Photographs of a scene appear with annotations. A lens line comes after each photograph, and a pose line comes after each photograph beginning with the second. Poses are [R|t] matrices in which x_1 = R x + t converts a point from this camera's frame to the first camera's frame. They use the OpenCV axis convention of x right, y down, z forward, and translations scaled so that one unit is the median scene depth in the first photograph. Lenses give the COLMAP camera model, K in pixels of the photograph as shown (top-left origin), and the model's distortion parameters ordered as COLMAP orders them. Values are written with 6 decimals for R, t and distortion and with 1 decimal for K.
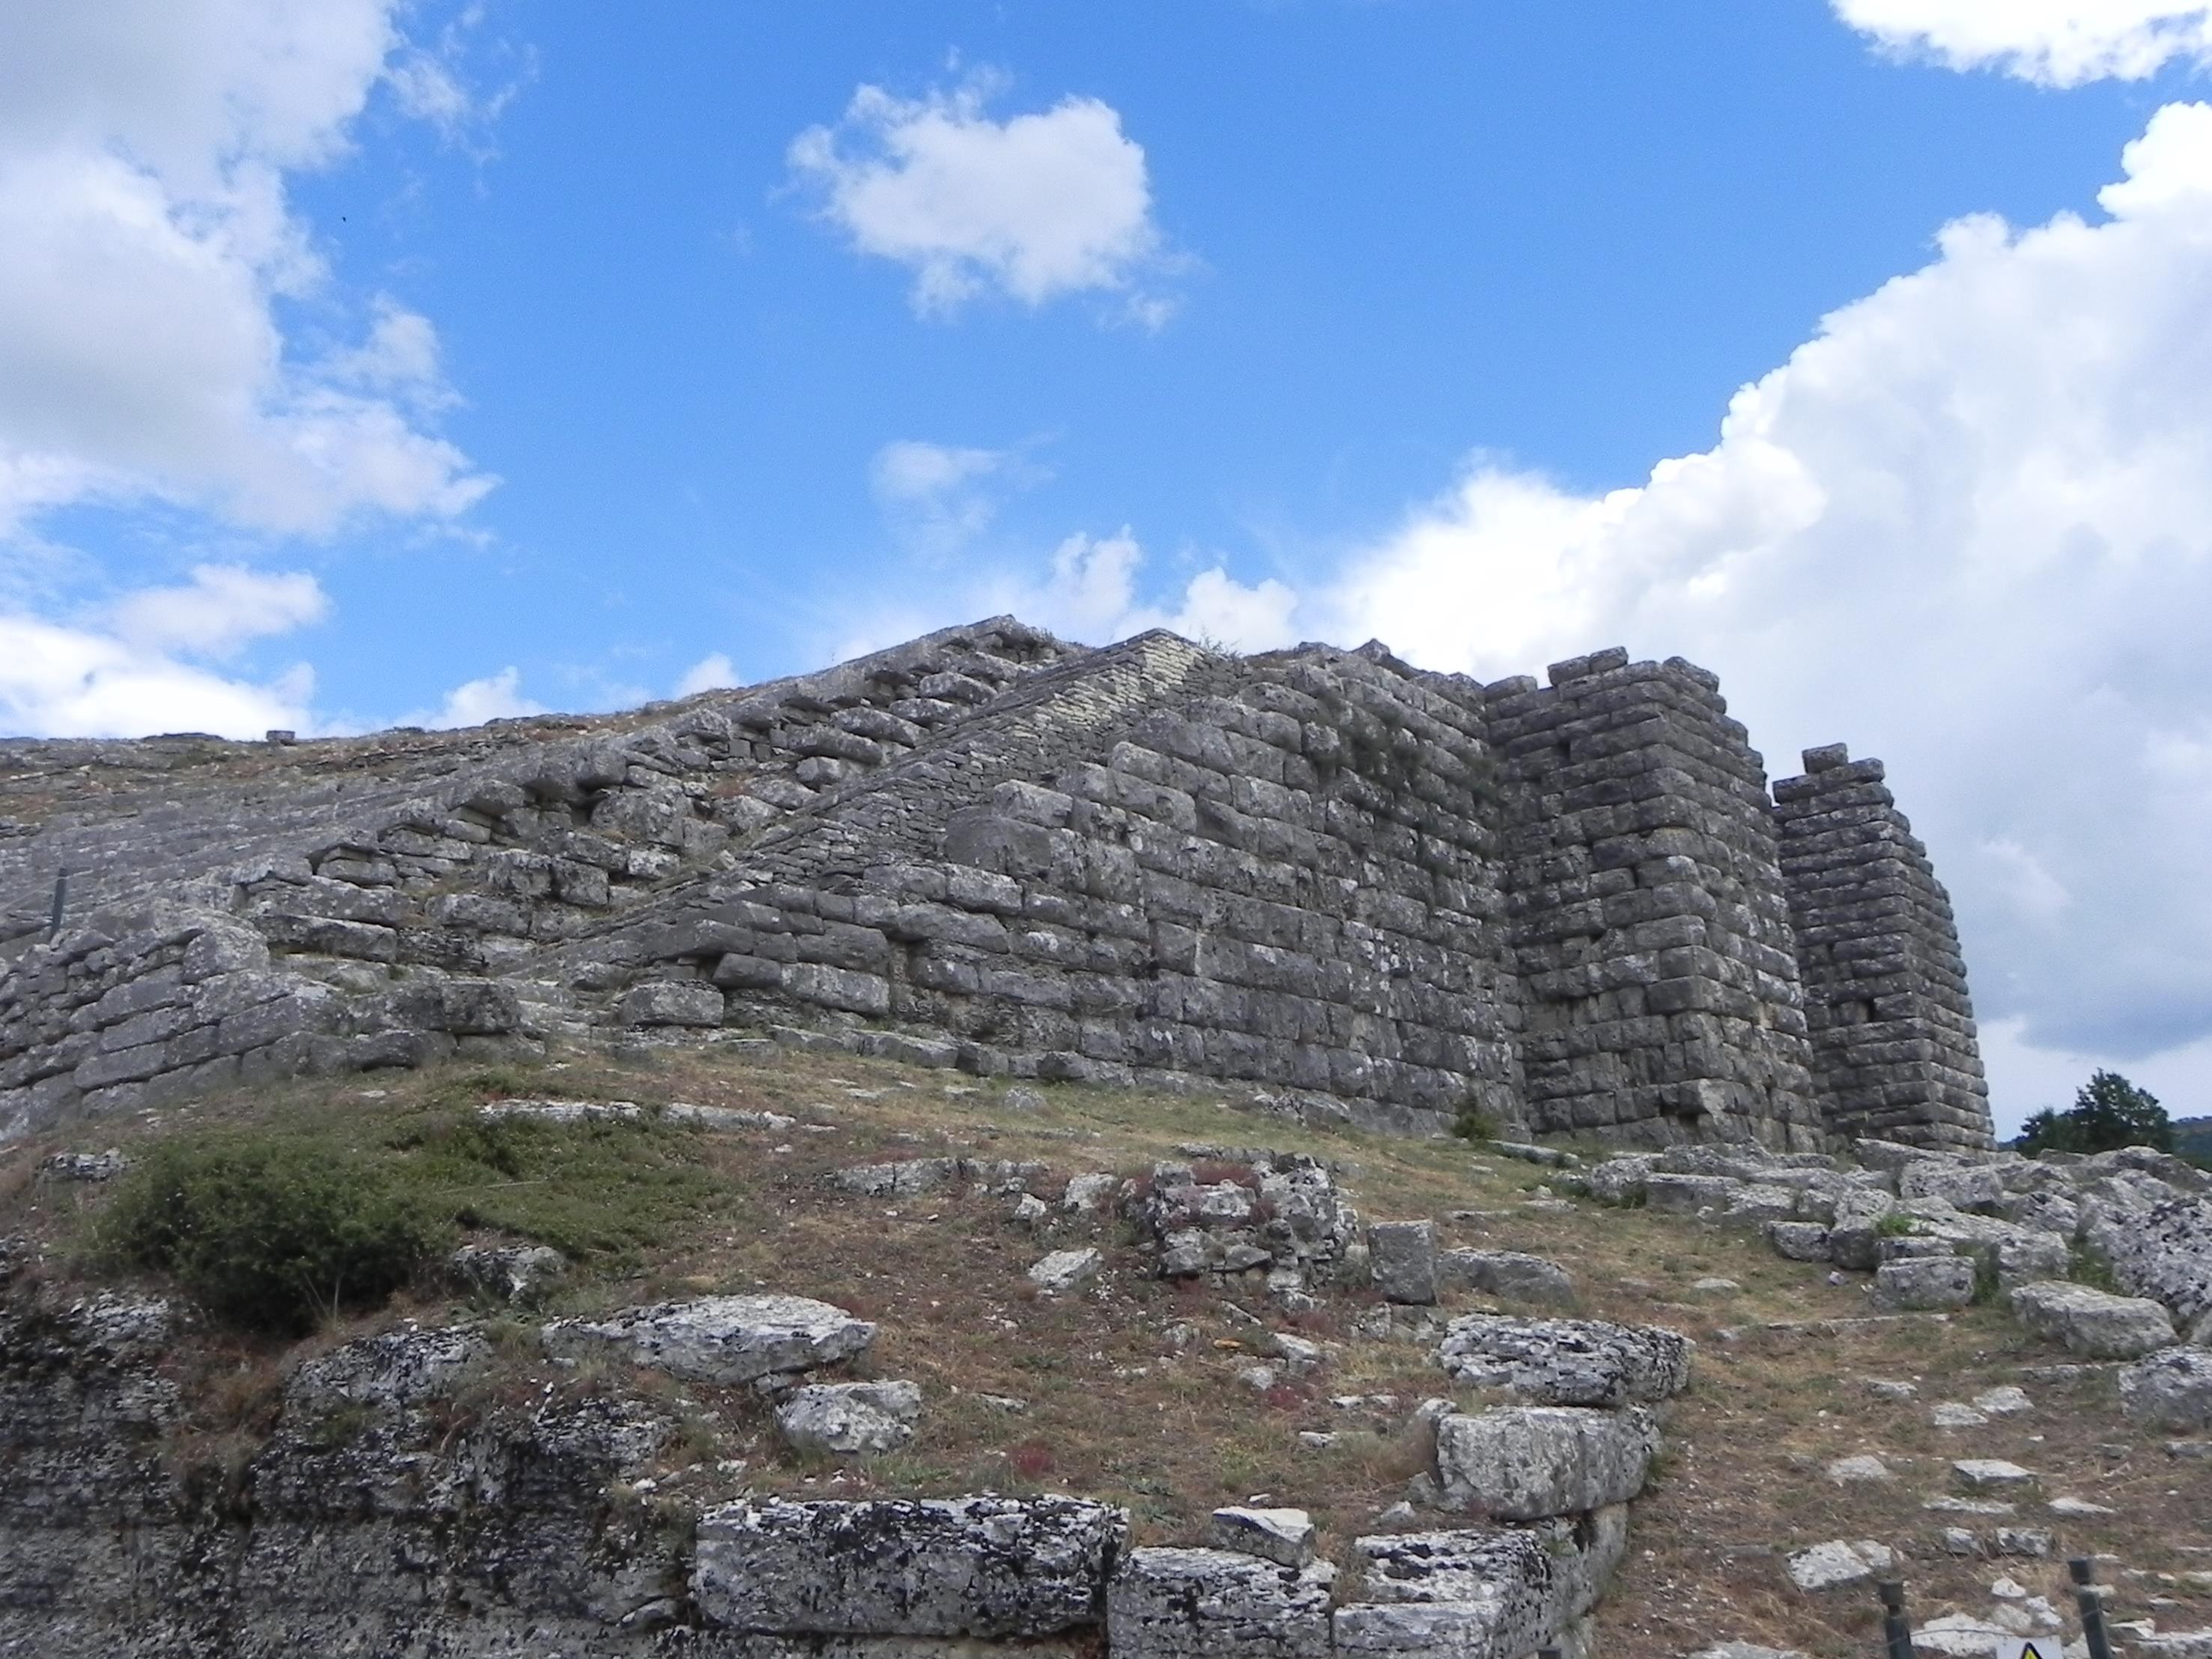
lens RADIAL K [[2007.4, 0, 1105.6], [0, 2007.4, 830.1], [0, 0, 1]] dist [-0.015798, 0.000000]
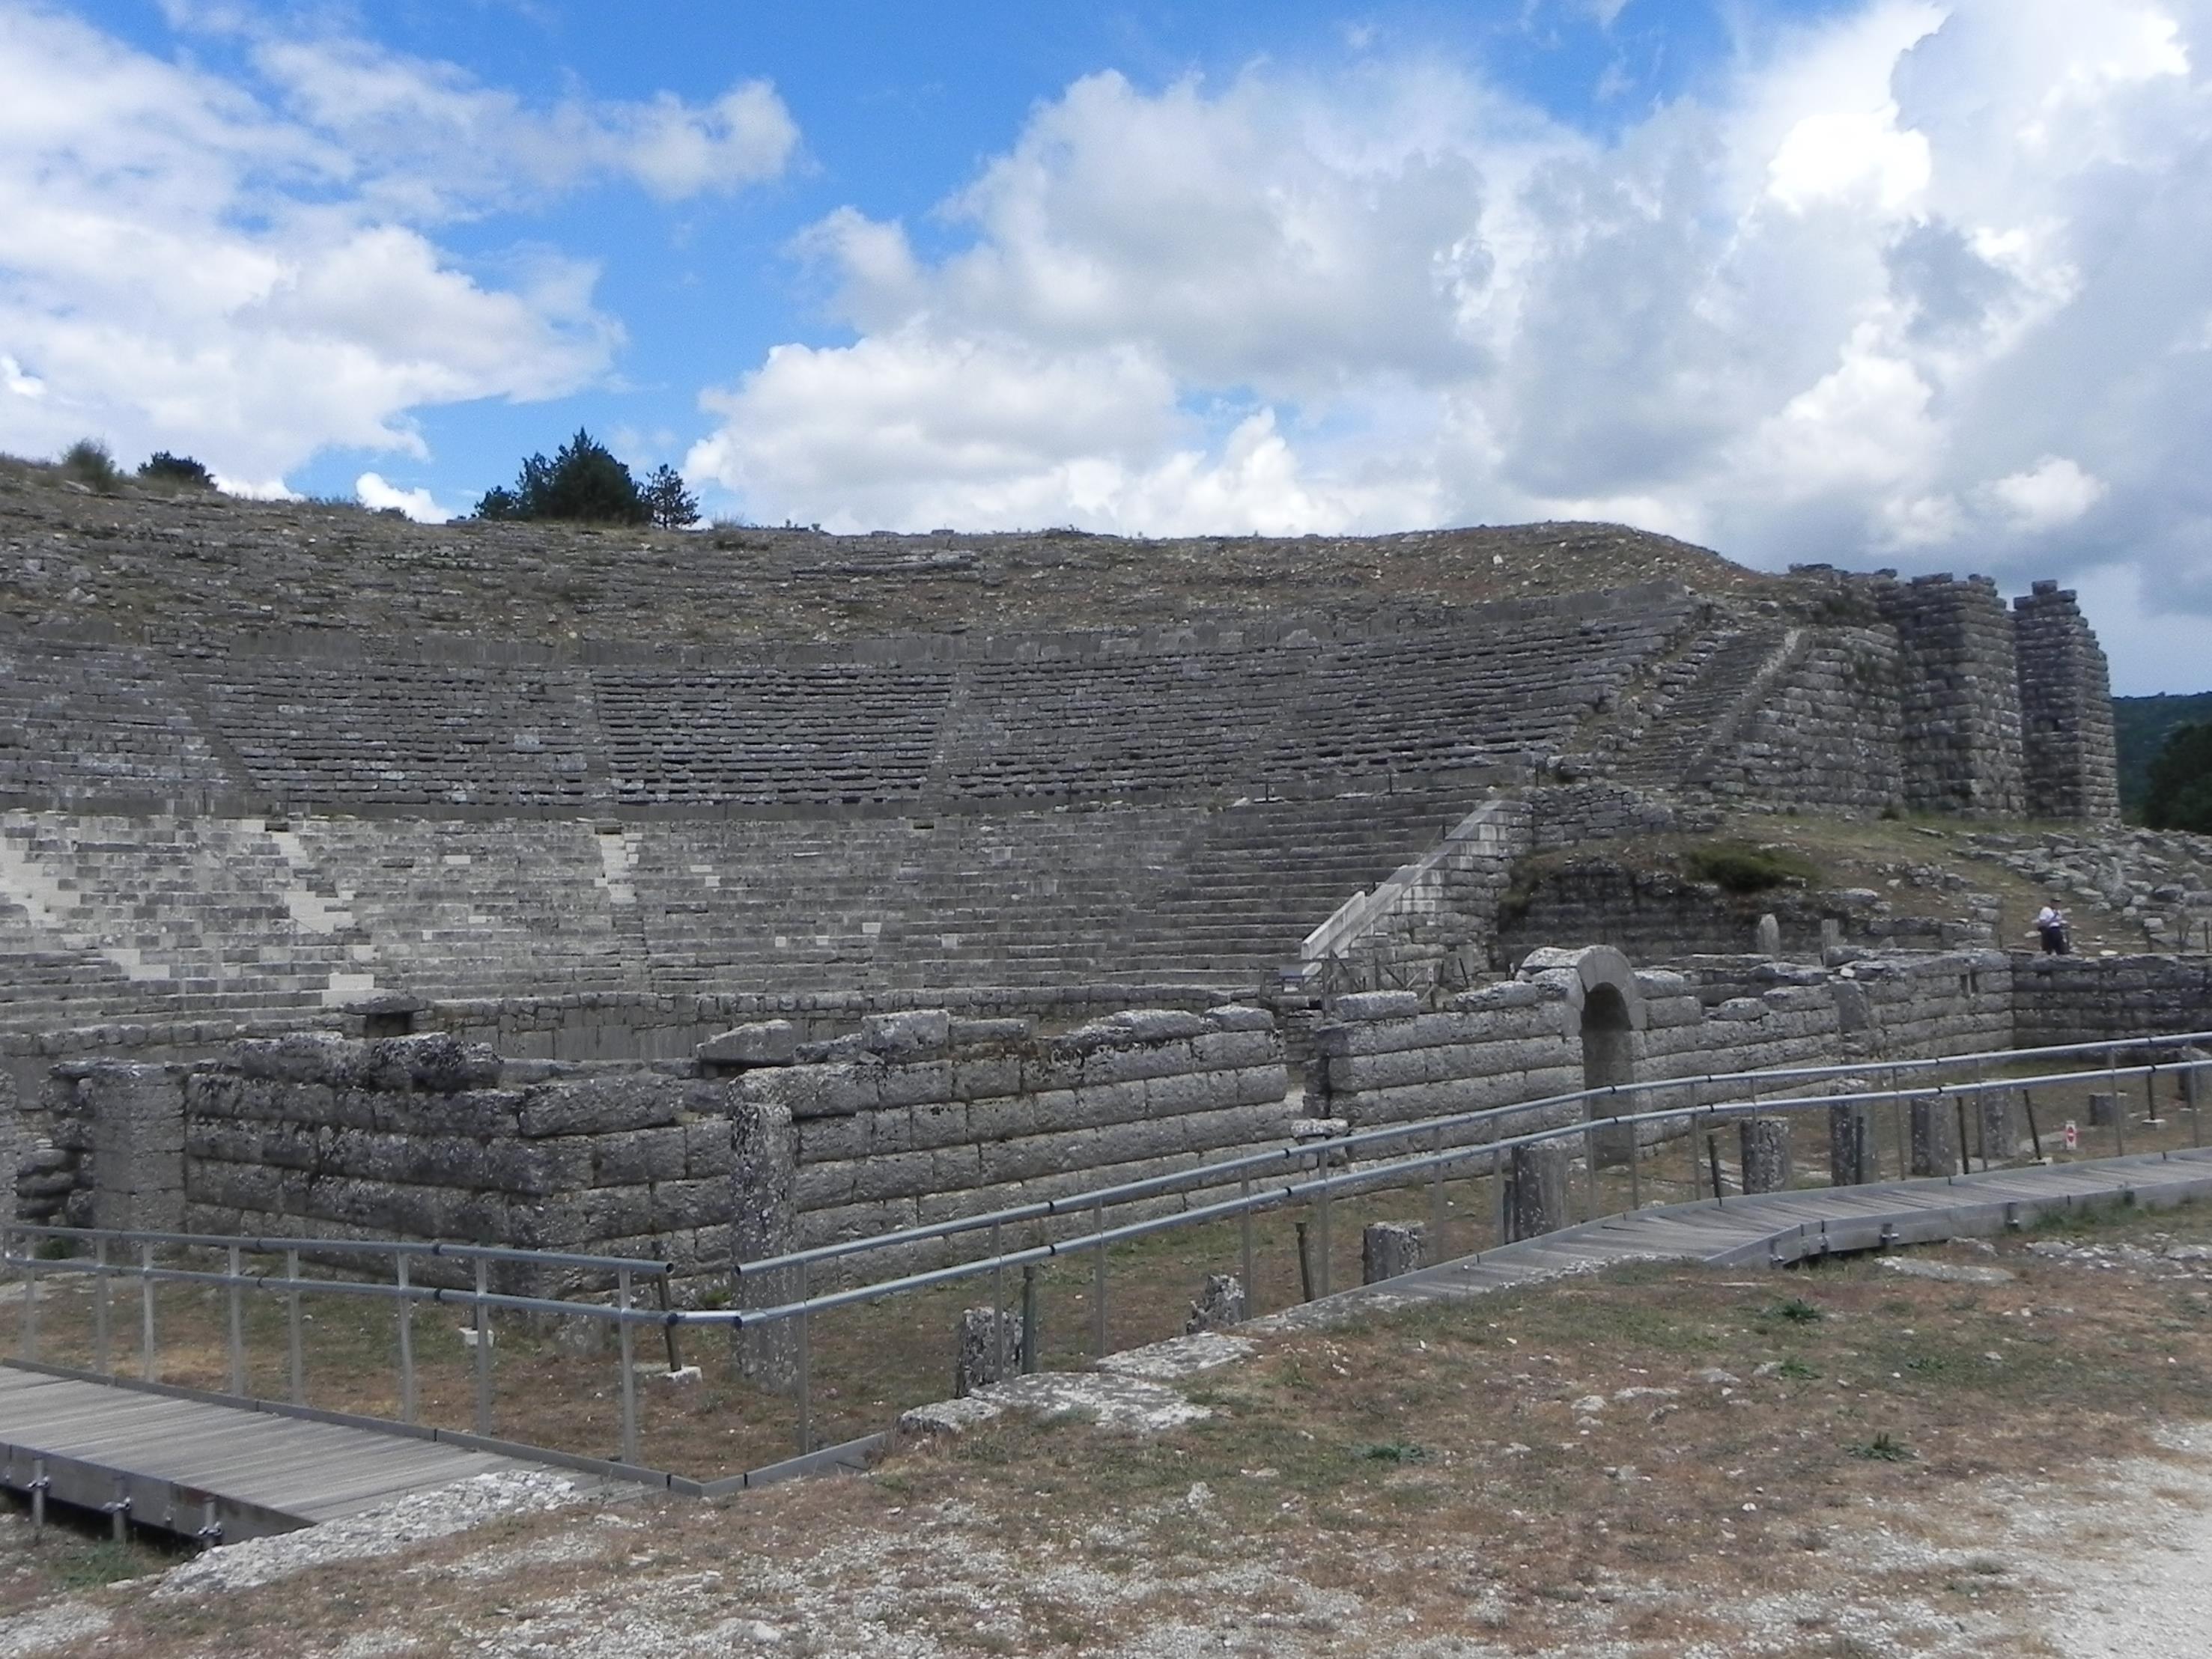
lens RADIAL K [[2007.4, 0, 1106.7], [0, 2007.4, 831.2], [0, 0, 1]] dist [-0.015798, 0.000000]
pose [[0.996788, 0.019018, -0.077792, -0.476937], [-0.000640, 0.973253, 0.229733, -0.322542], [0.080080, -0.228945, 0.970140, -1.221550]]
